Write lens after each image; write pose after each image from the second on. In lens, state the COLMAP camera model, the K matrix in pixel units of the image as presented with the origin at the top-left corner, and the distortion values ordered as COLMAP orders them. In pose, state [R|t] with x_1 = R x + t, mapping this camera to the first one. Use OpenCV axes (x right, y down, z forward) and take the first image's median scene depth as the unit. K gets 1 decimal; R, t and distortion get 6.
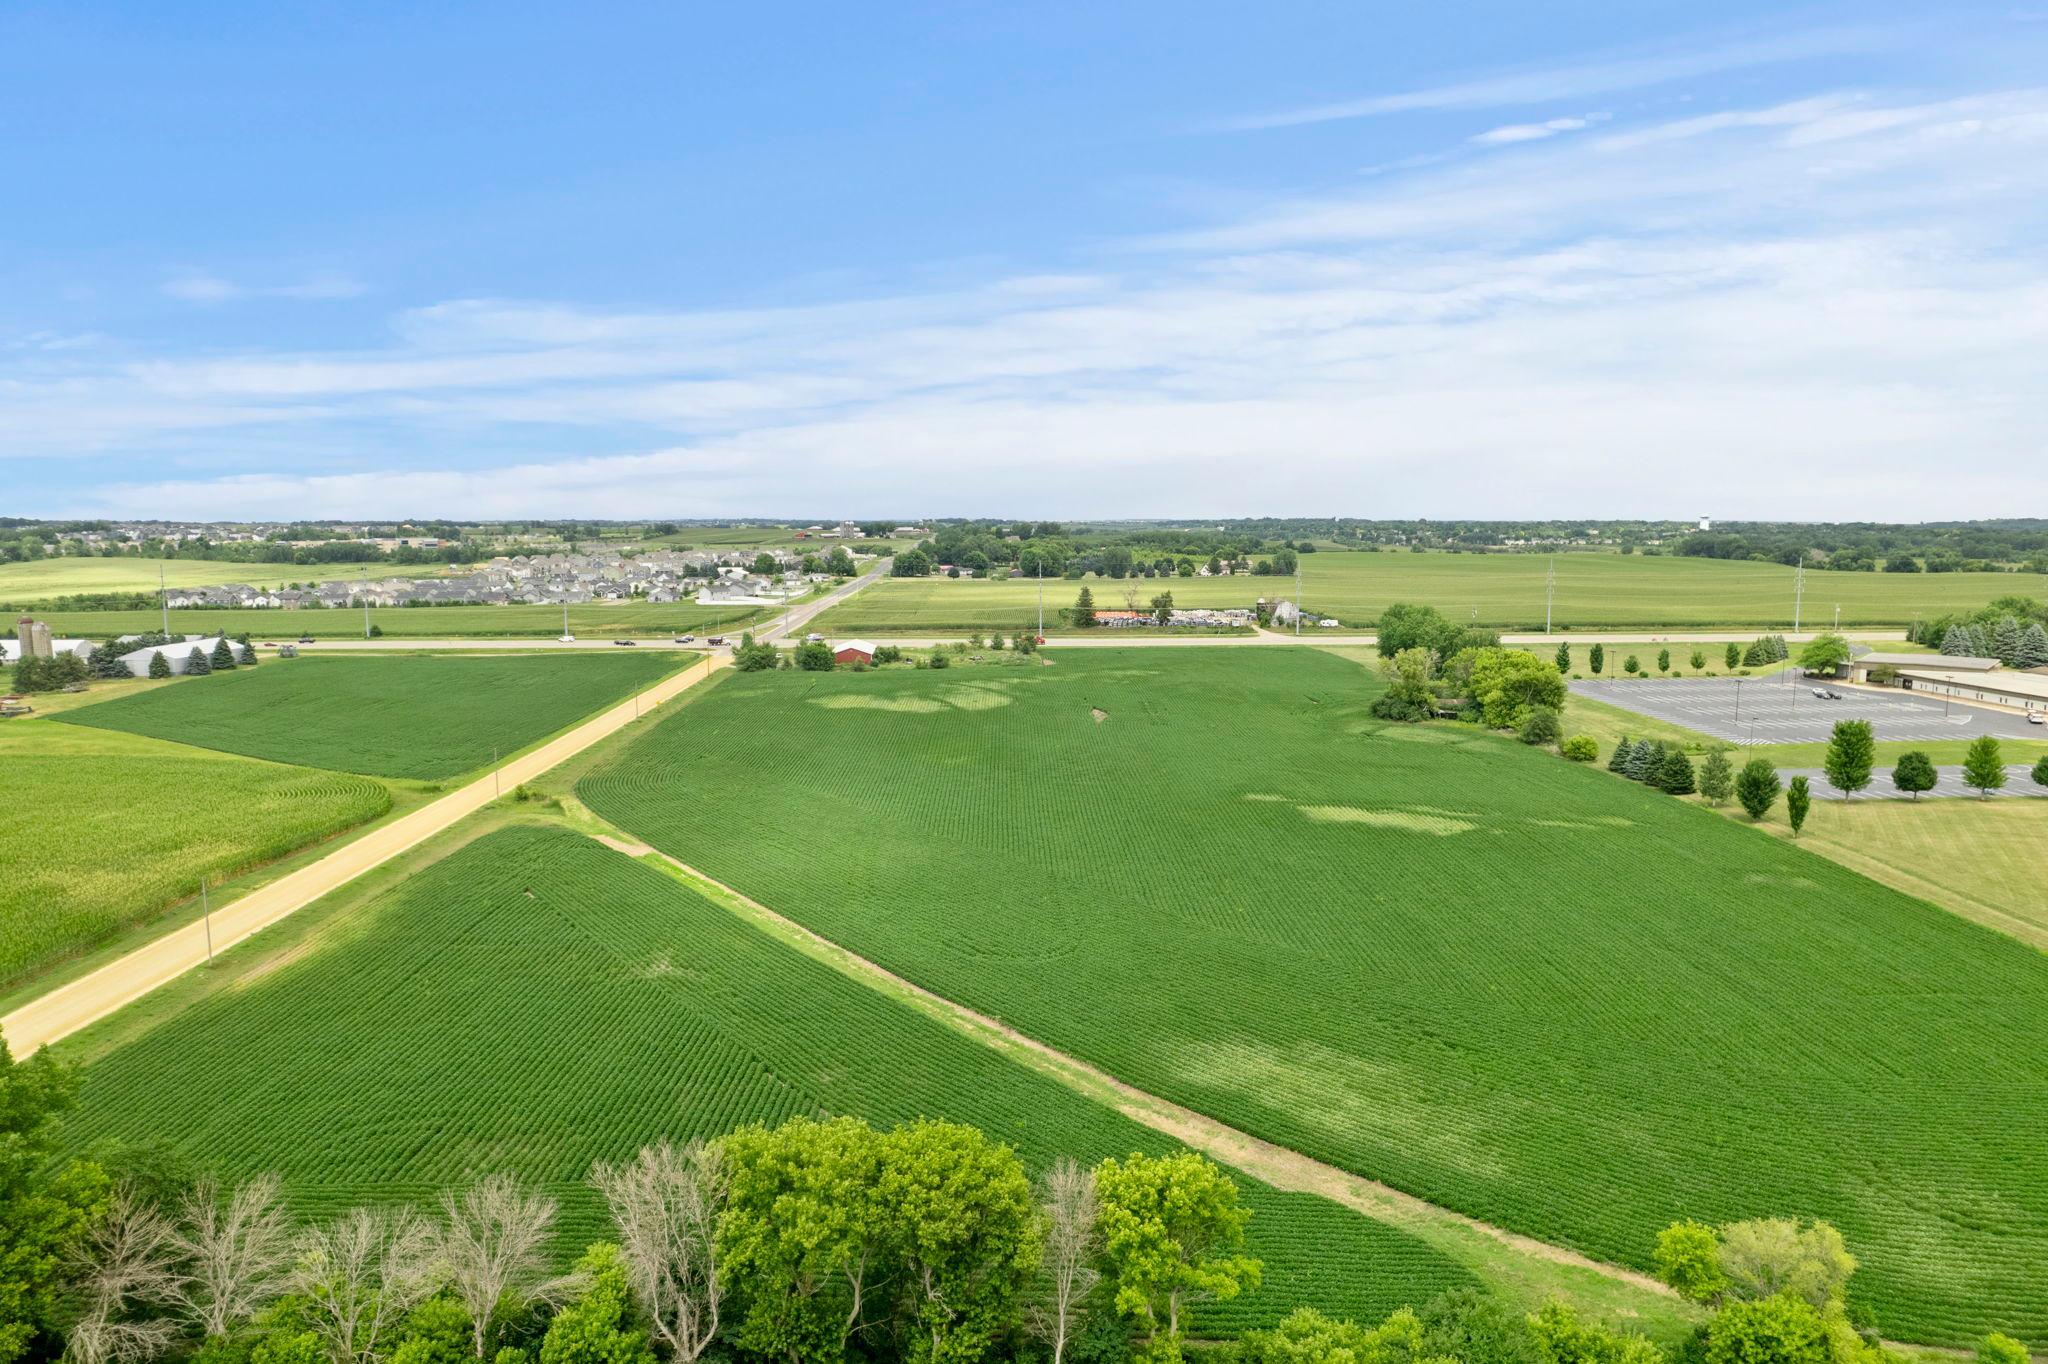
lens RADIAL K [[1324.2, 0, 1015.7], [0, 1324.2, 685.8], [0, 0, 1]] dist [-0.083358, 0.075694]
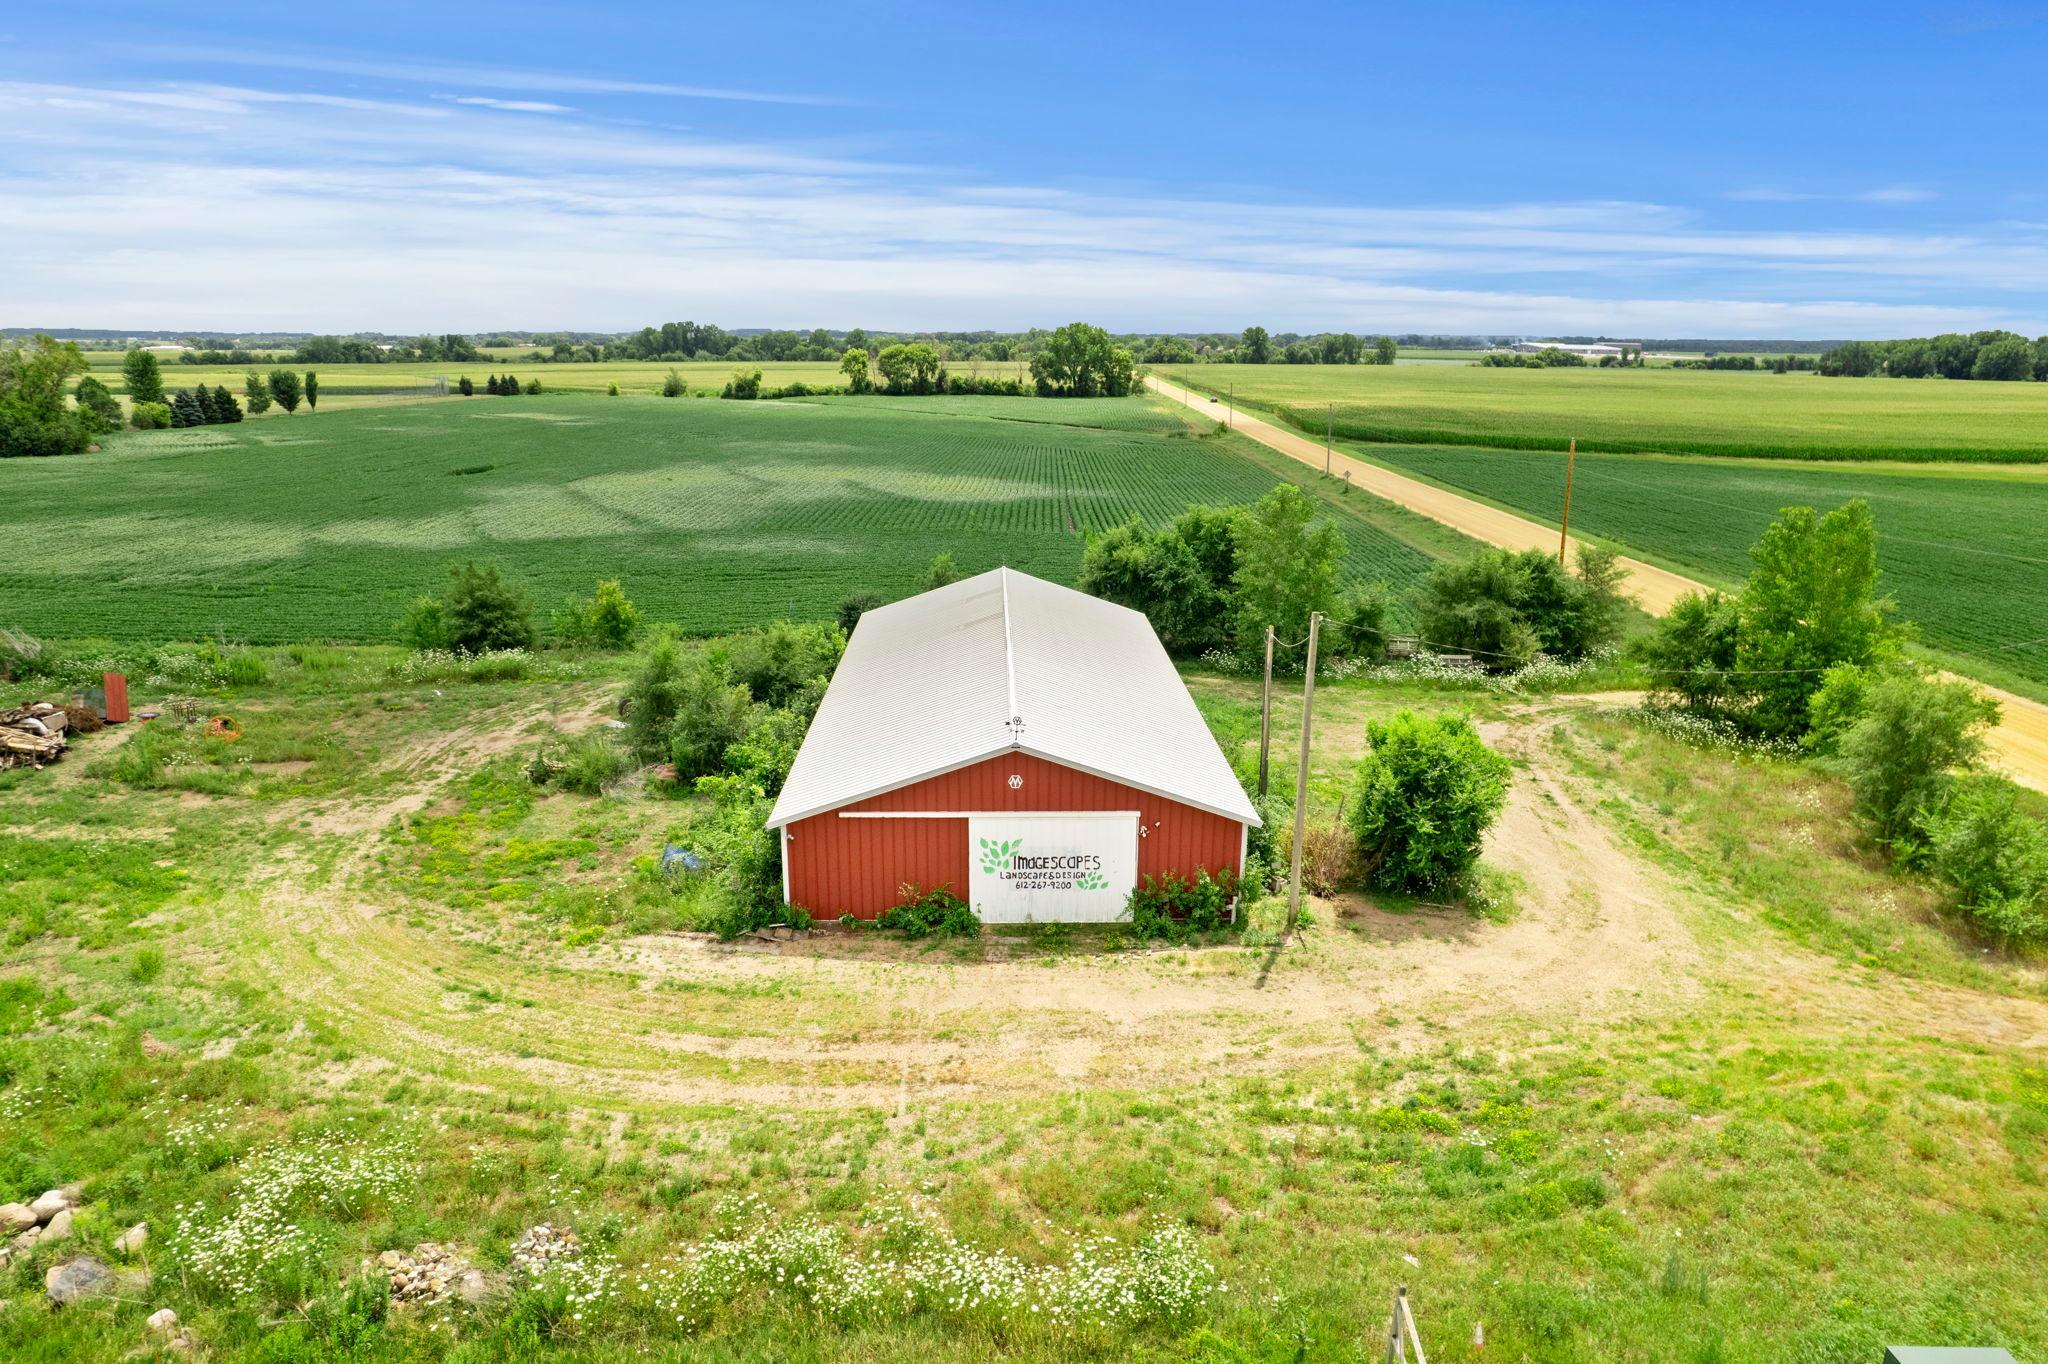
lens RADIAL K [[1330.5, 0, 1016.6], [0, 1330.5, 677.8], [0, 0, 1]] dist [-0.081769, 0.073407]
pose [[-0.999432, -0.011962, 0.031499, -0.196940], [0.000556, 0.928881, 0.370379, -0.111288], [-0.033689, 0.370186, -0.928347, 1.722833]]
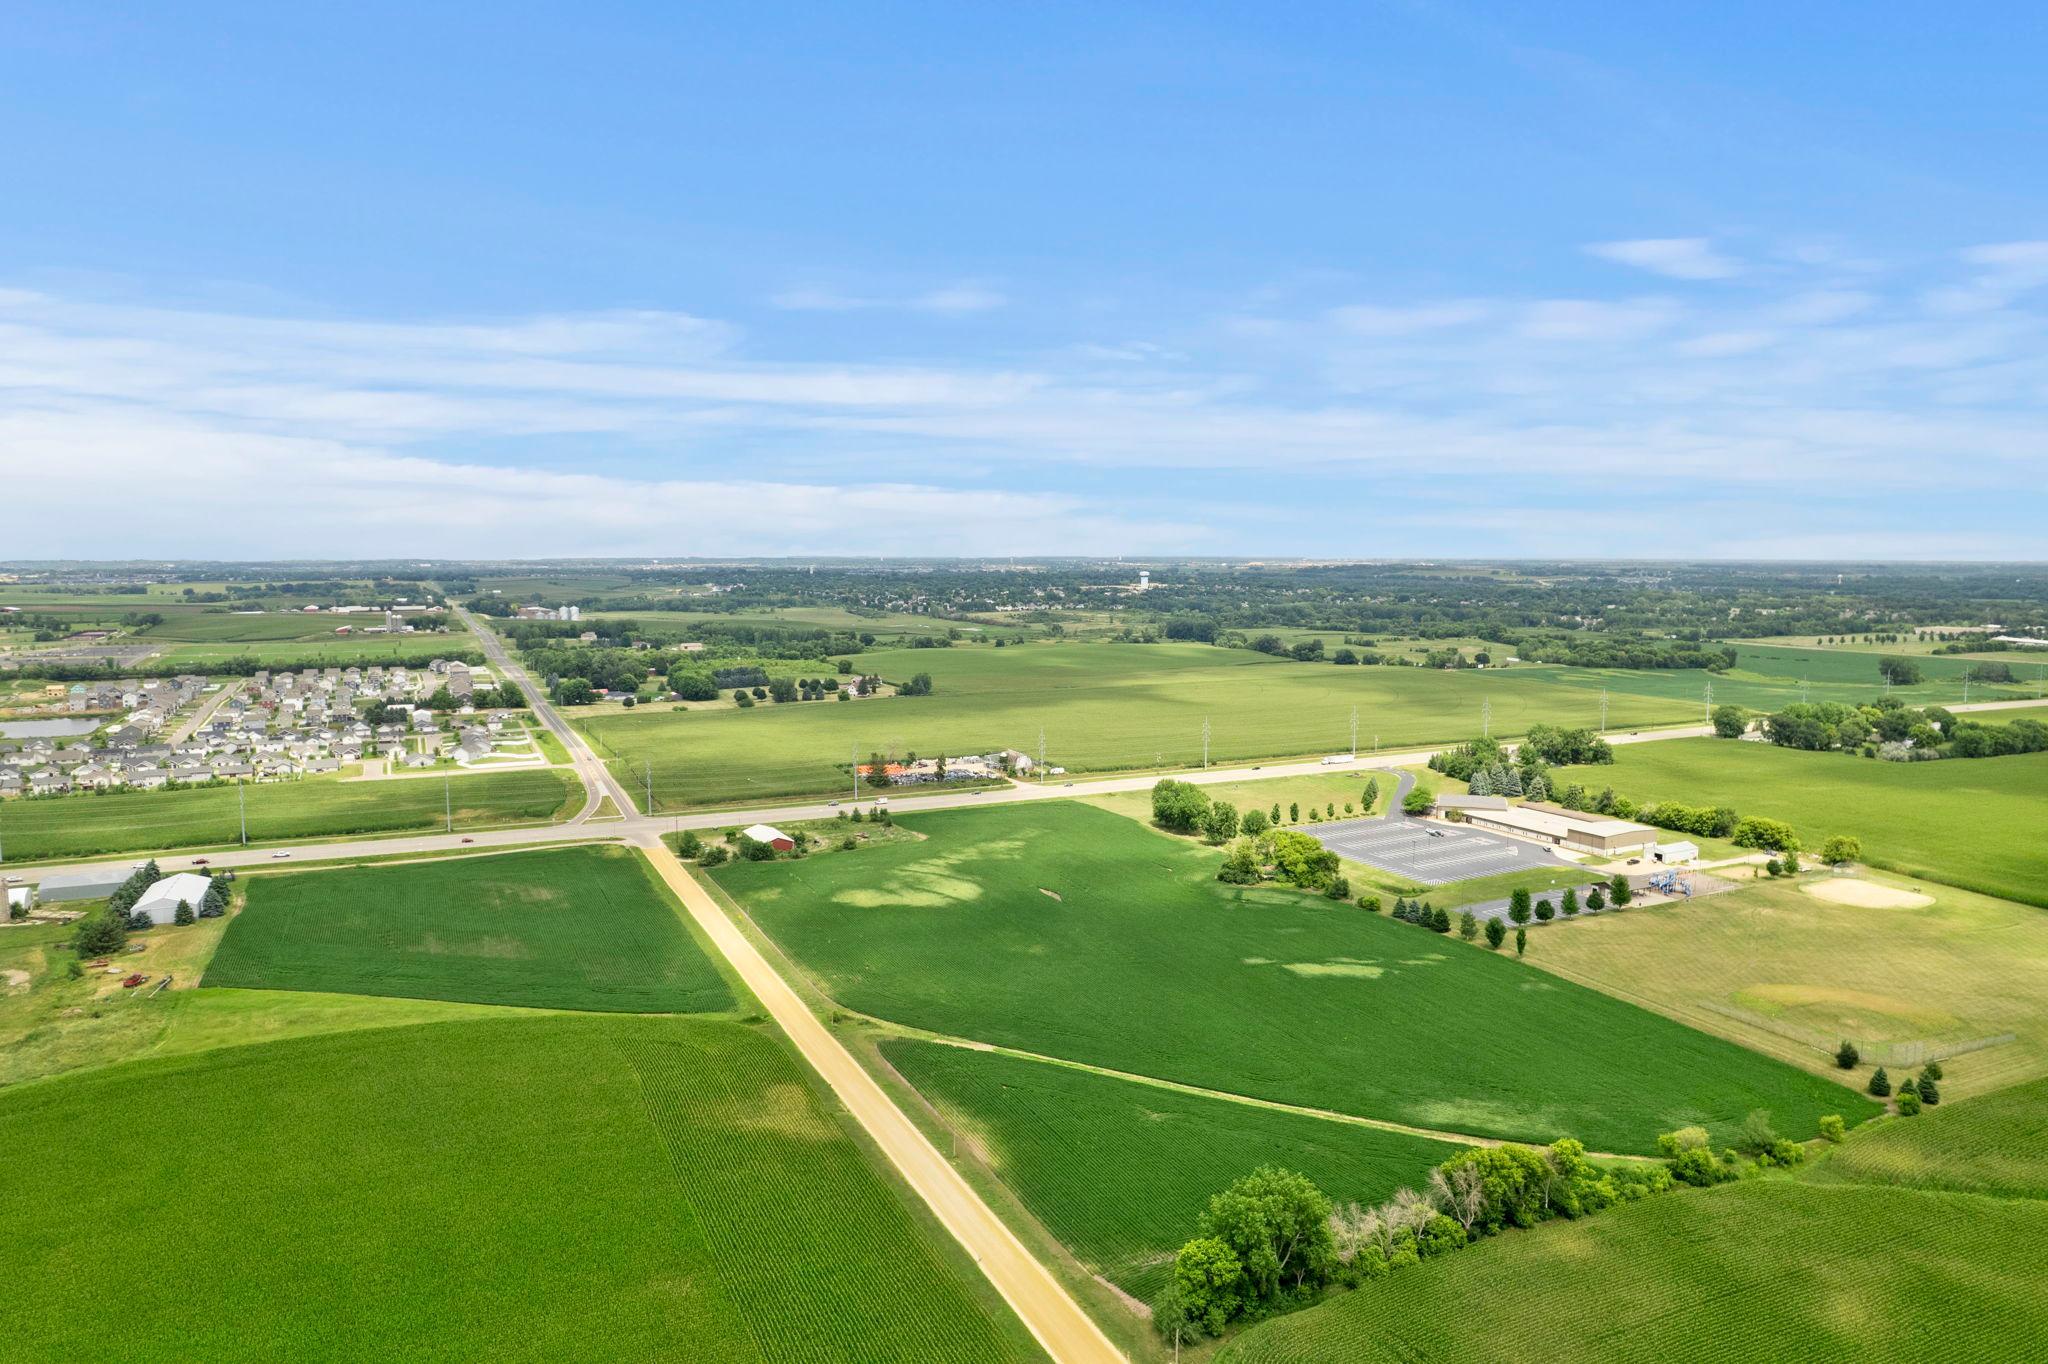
lens RADIAL K [[1346.2, 0, 1014.1], [0, 1346.2, 679.8], [0, 0, 1]] dist [-0.080740, 0.074219]
pose [[0.914130, -0.036788, 0.403748, -0.649705], [0.049227, 0.998578, -0.020467, -0.214948], [-0.402421, 0.038585, 0.914641, -0.415112]]
